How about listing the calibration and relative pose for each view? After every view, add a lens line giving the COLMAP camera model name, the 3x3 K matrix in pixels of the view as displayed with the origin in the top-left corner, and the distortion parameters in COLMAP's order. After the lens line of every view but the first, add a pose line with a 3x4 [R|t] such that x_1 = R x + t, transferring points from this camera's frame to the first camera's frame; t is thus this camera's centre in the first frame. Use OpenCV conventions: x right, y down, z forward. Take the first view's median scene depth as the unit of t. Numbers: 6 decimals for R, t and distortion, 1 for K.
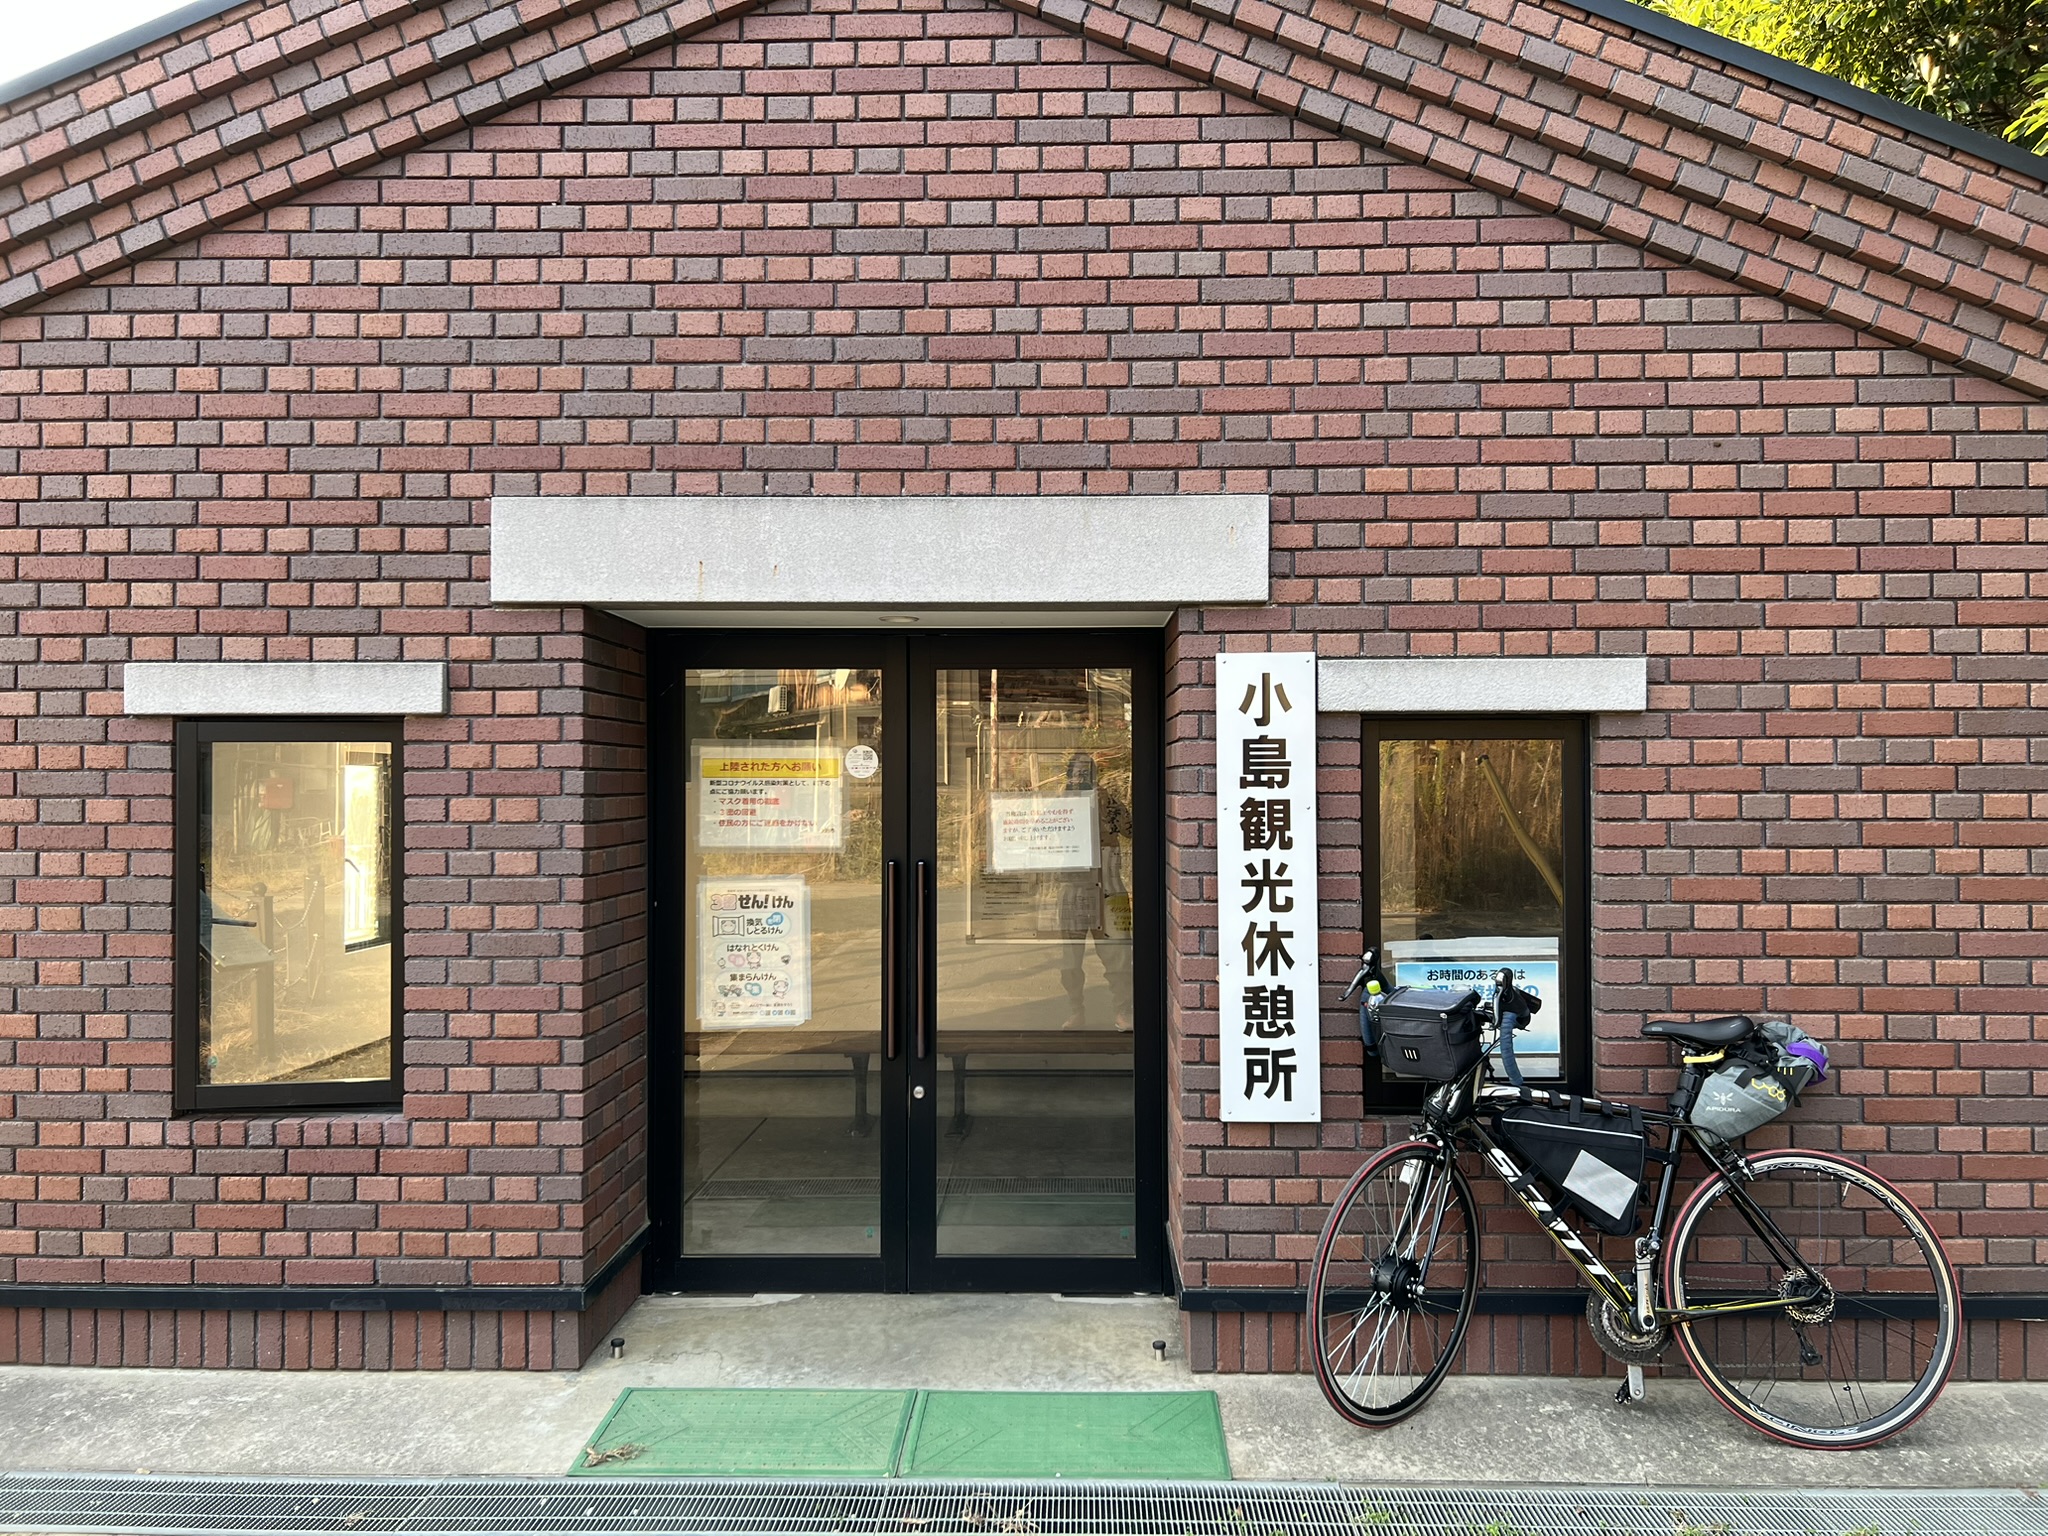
lens RADIAL K [[1689.7, 0, 1025.4], [0, 1689.7, 802.6], [0, 0, 1]] dist [0.010279, -0.004664]
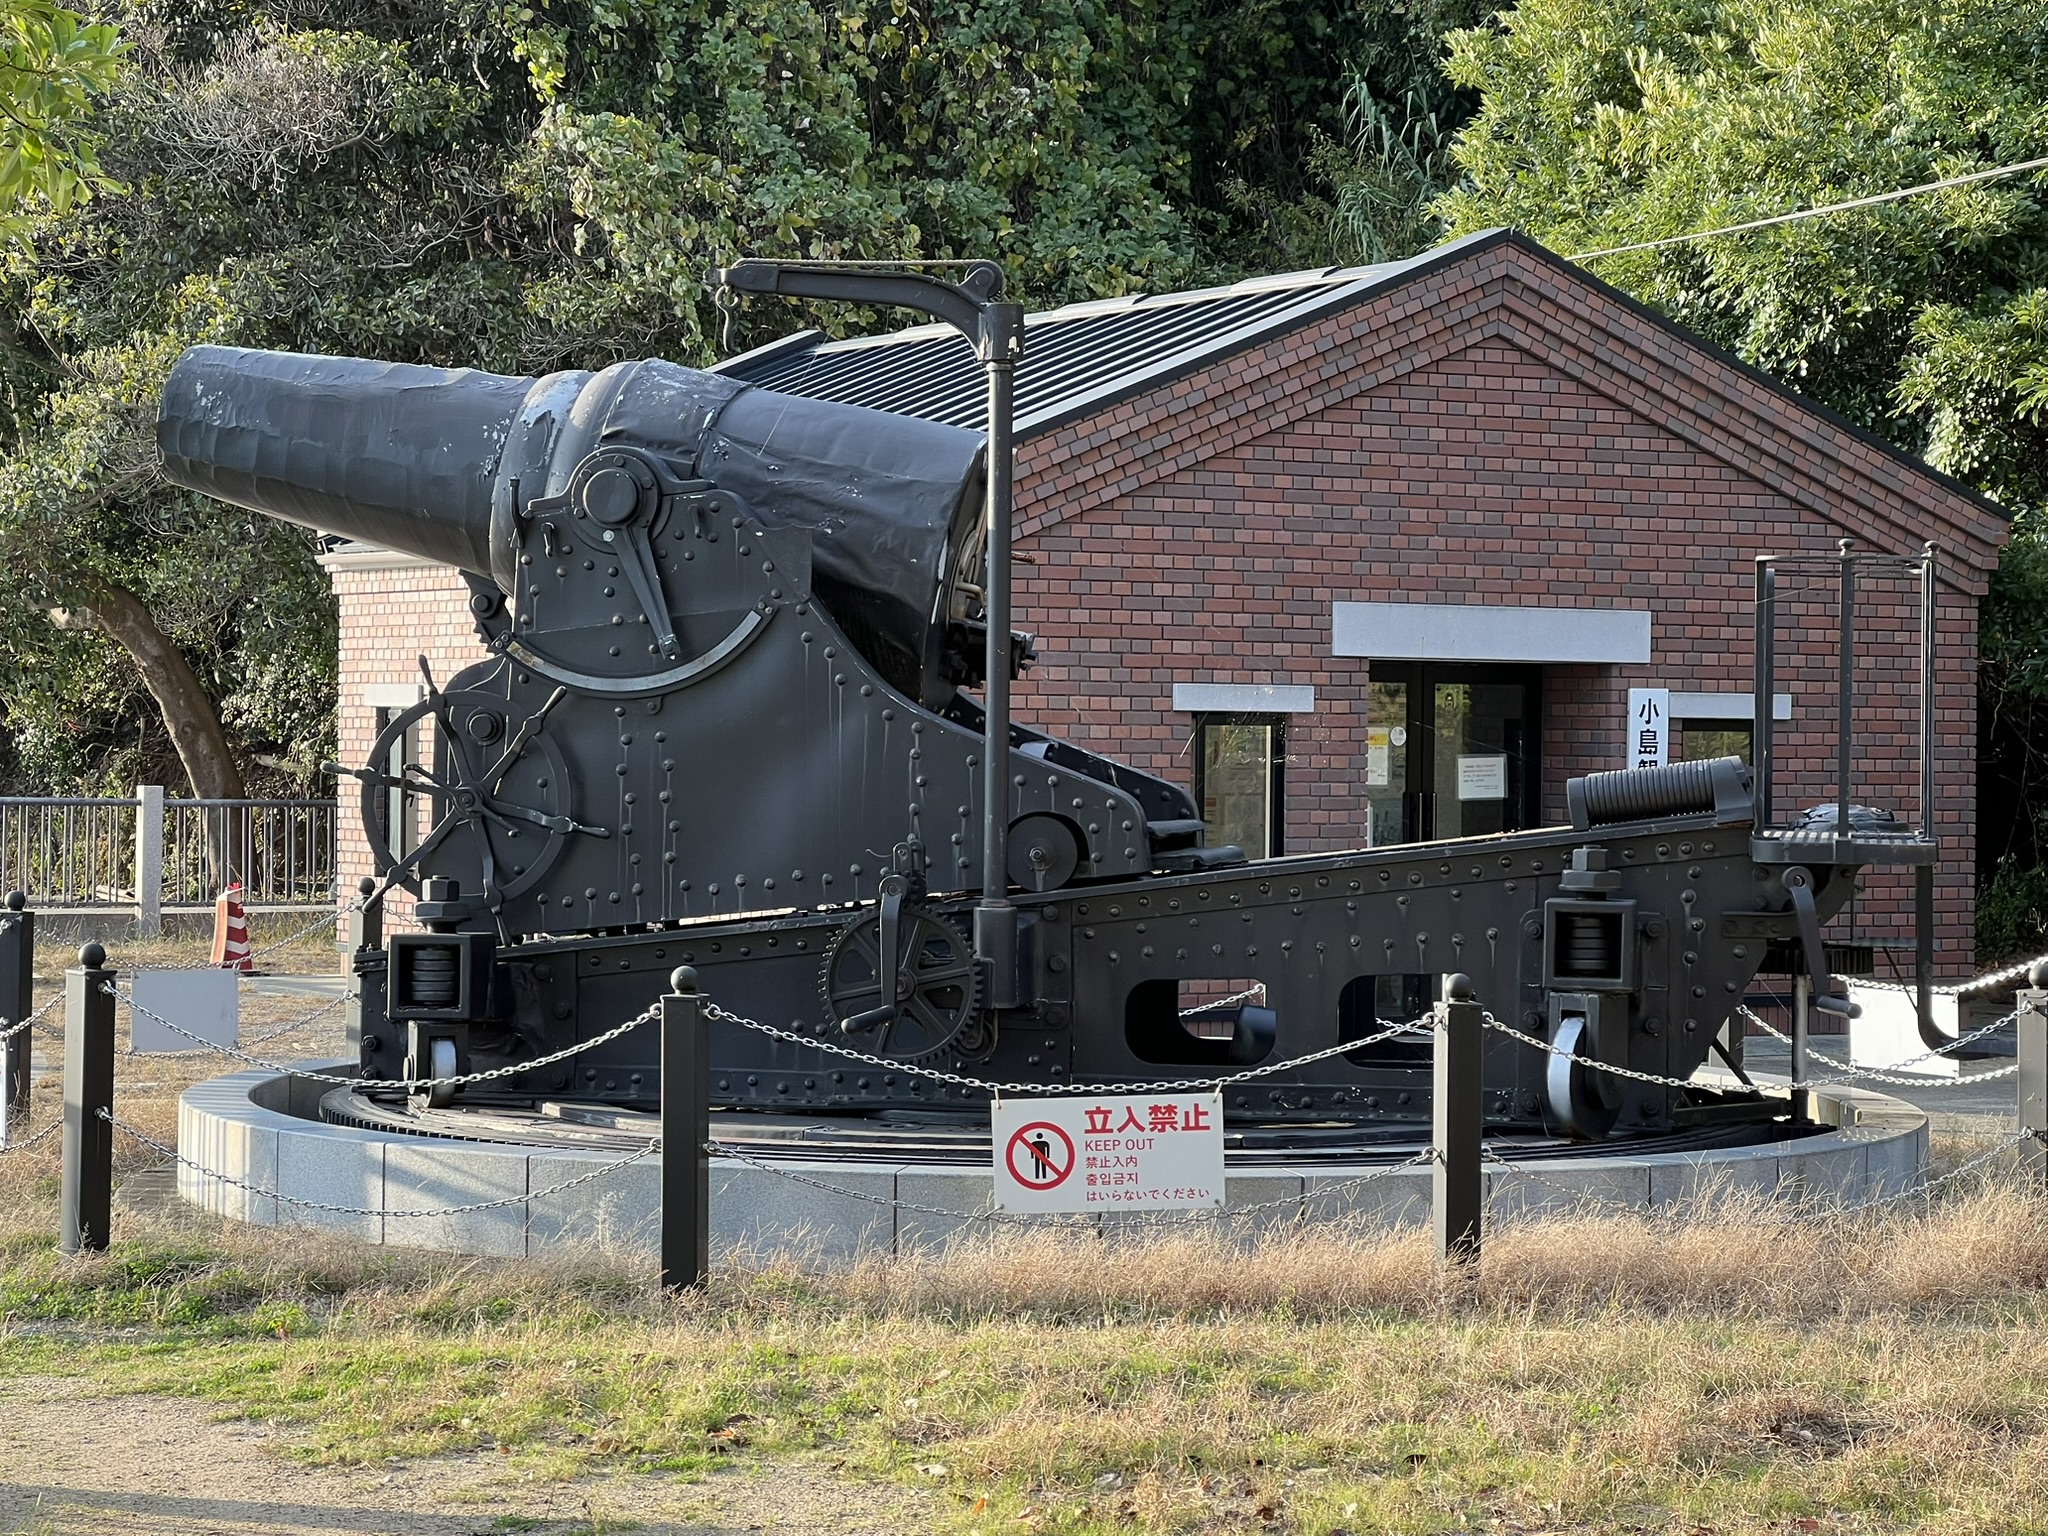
lens RADIAL K [[4655.1, 0, 1024.0], [0, 4655.1, 768.0], [0, 0, 1]] dist [-0.033916, -0.045615]
pose [[0.852201, 0.007593, 0.523160, -3.445887], [-0.011854, 0.999918, 0.004797, -0.010216], [-0.523081, -0.010290, 0.852221, -3.406497]]
